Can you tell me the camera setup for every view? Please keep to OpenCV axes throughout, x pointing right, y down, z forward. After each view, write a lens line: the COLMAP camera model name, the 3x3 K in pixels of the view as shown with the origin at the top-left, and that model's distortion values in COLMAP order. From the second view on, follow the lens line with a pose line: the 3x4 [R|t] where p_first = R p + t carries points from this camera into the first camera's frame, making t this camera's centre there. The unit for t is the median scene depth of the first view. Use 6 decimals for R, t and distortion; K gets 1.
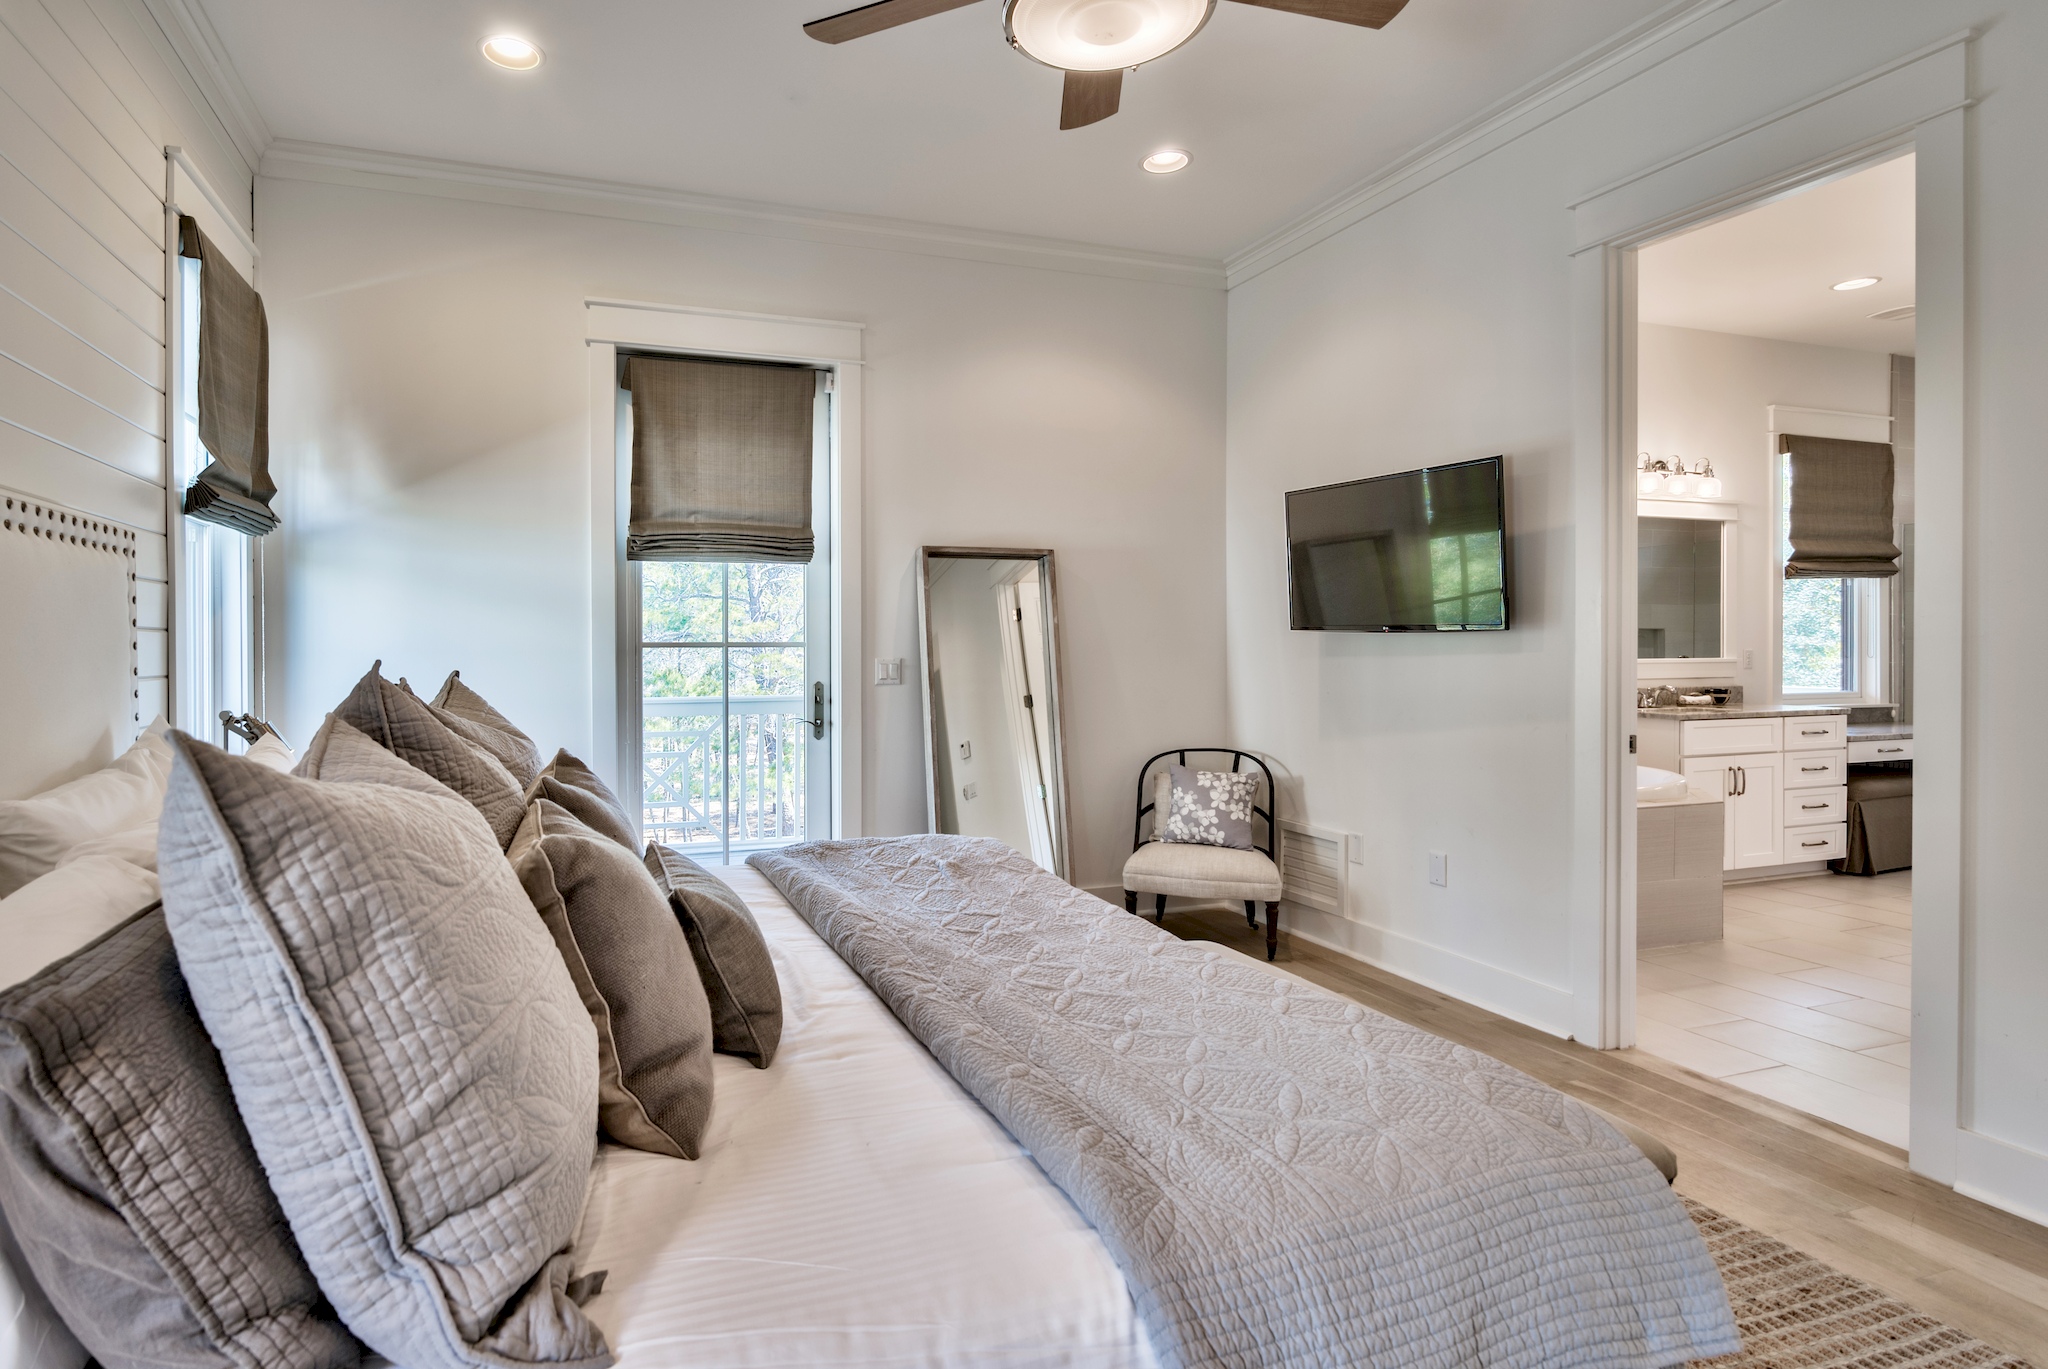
lens RADIAL K [[1045.7, 0, 1023.9], [0, 1045.7, 654.5], [0, 0, 1]] dist [-0.003813, -0.000287]
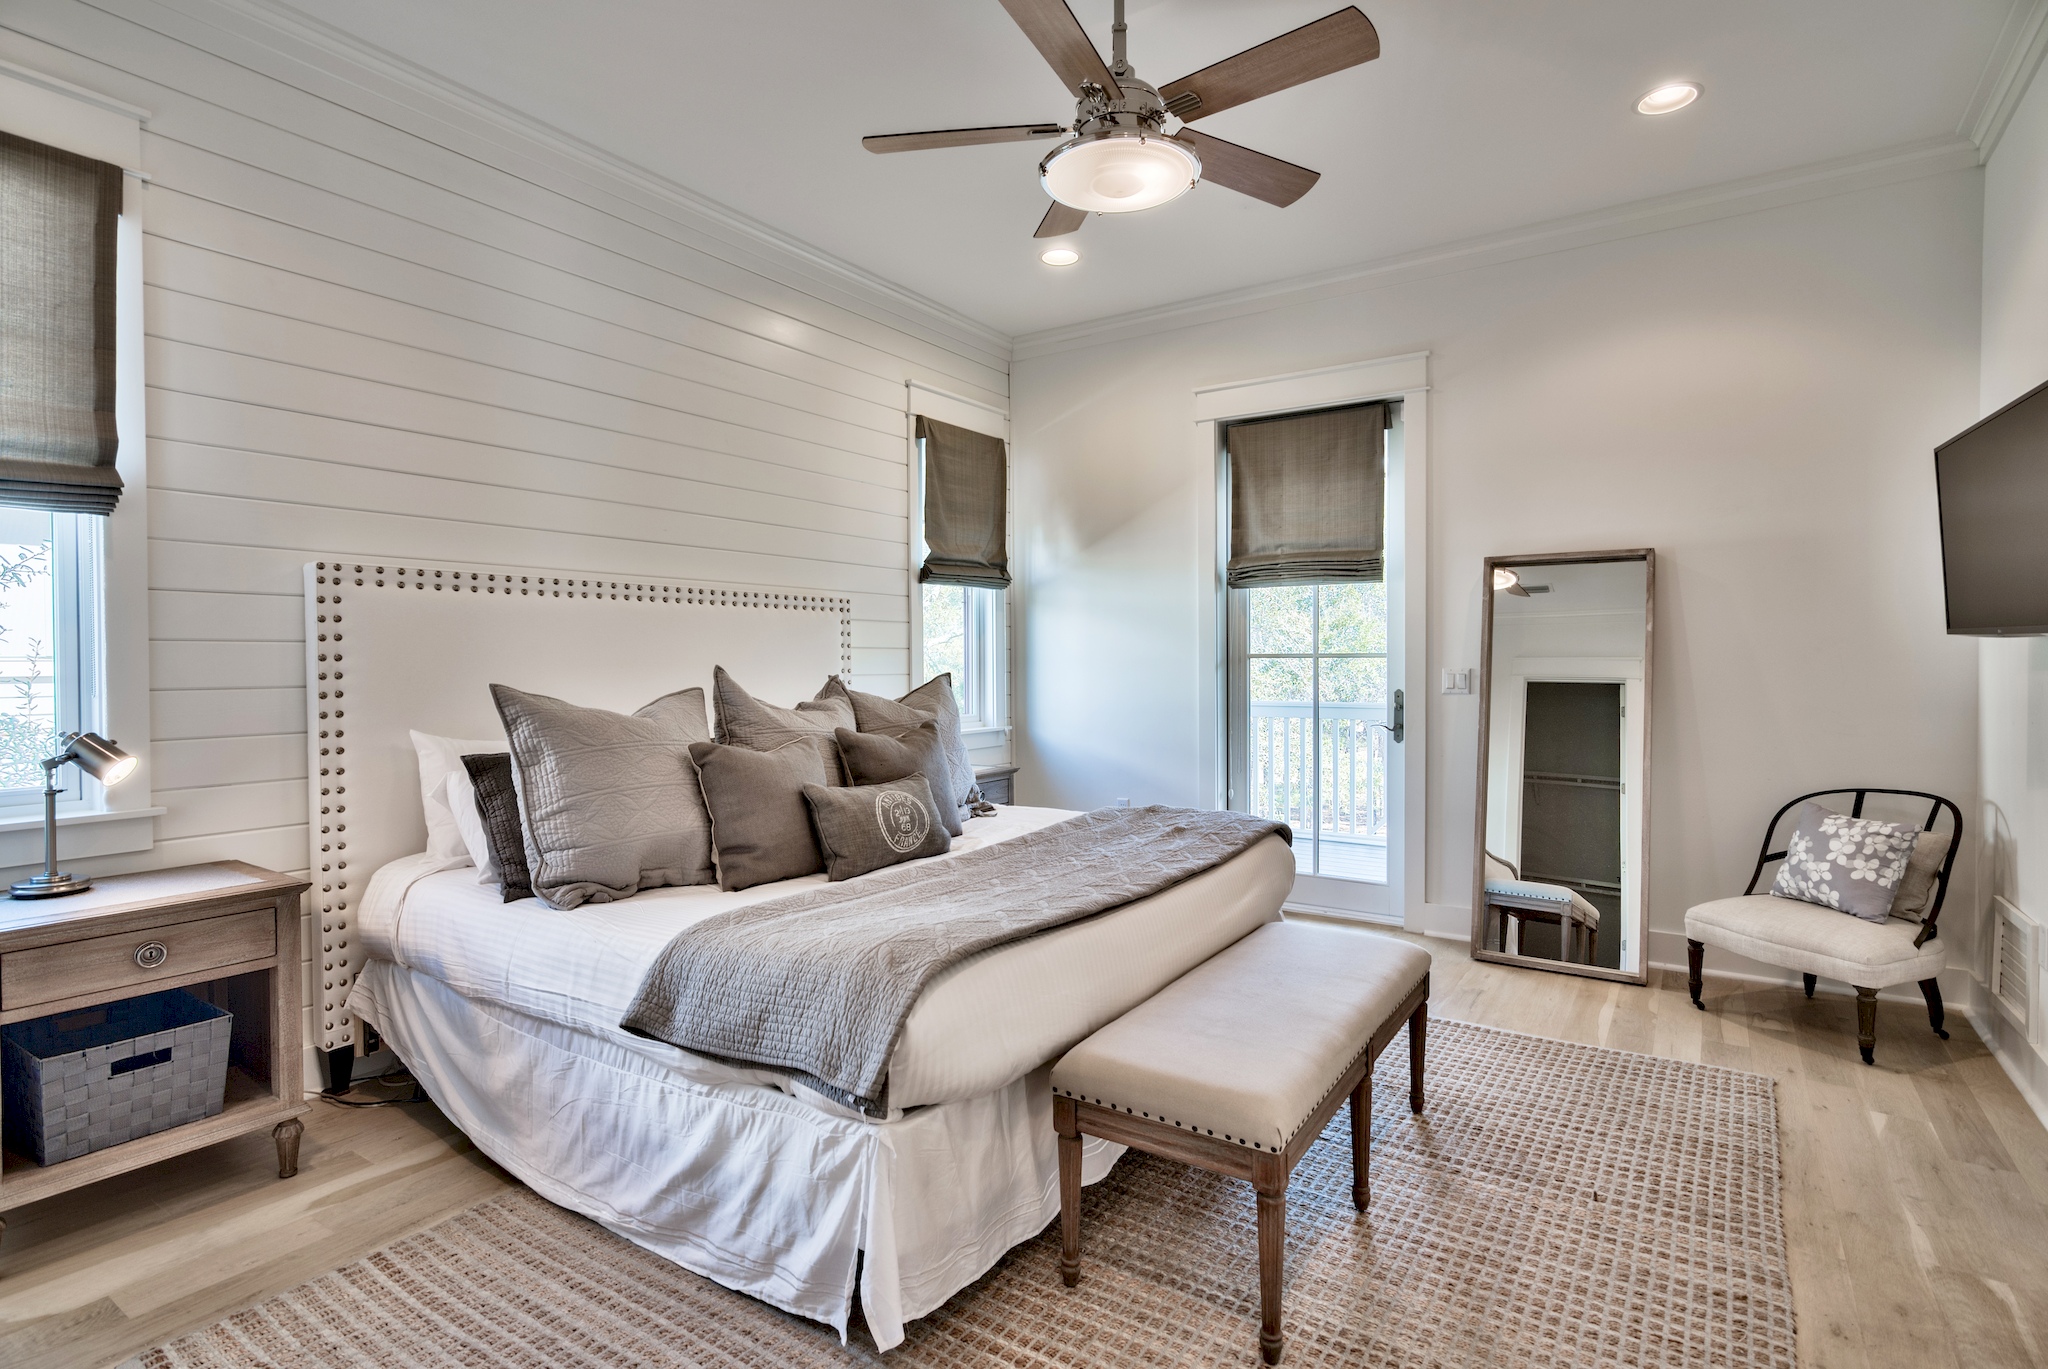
lens RADIAL K [[1012.5, 0, 1015.5], [0, 1012.5, 675.8], [0, 0, 1]] dist [-0.000730, 0.000558]
pose [[0.611564, 0.013306, -0.791083, 0.409683], [-0.004202, 0.999899, 0.013569, -0.001006], [0.791184, -0.004974, 0.611558, 0.045451]]
